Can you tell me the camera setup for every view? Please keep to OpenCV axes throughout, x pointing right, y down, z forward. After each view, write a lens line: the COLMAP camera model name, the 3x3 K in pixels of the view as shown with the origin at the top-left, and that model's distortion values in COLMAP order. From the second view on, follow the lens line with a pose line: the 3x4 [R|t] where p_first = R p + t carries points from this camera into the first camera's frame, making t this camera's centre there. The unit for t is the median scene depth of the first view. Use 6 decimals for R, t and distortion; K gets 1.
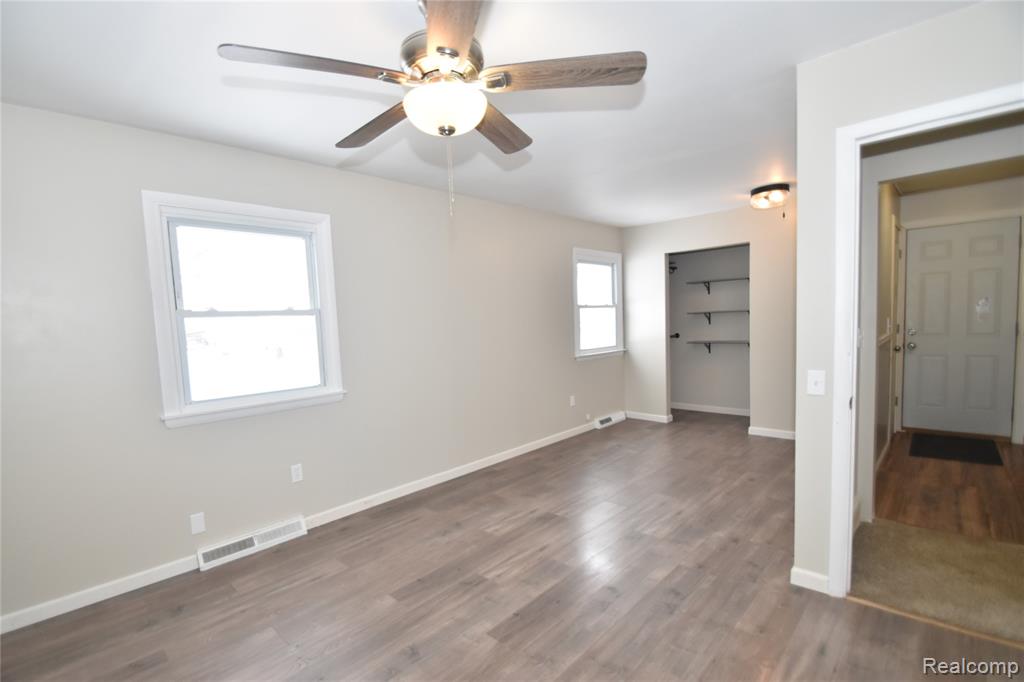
lens RADIAL K [[471.9, 0, 498.9], [0, 471.9, 358.5], [0, 0, 1]] dist [-0.000581, -0.000875]
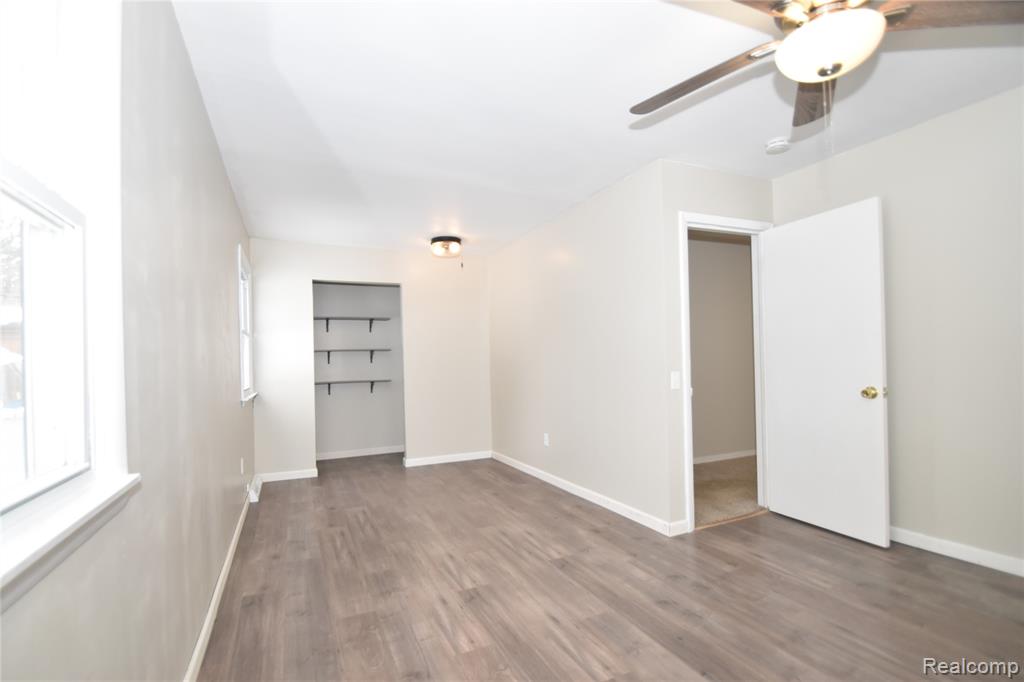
lens RADIAL K [[471.9, 0, 498.9], [0, 471.9, 358.5], [0, 0, 1]] dist [-0.000581, -0.000875]
pose [[0.374704, 0.037503, 0.926386, -0.538044], [0.086902, 0.993362, -0.075364, 0.029503], [-0.923063, 0.108744, 0.368958, 0.615293]]
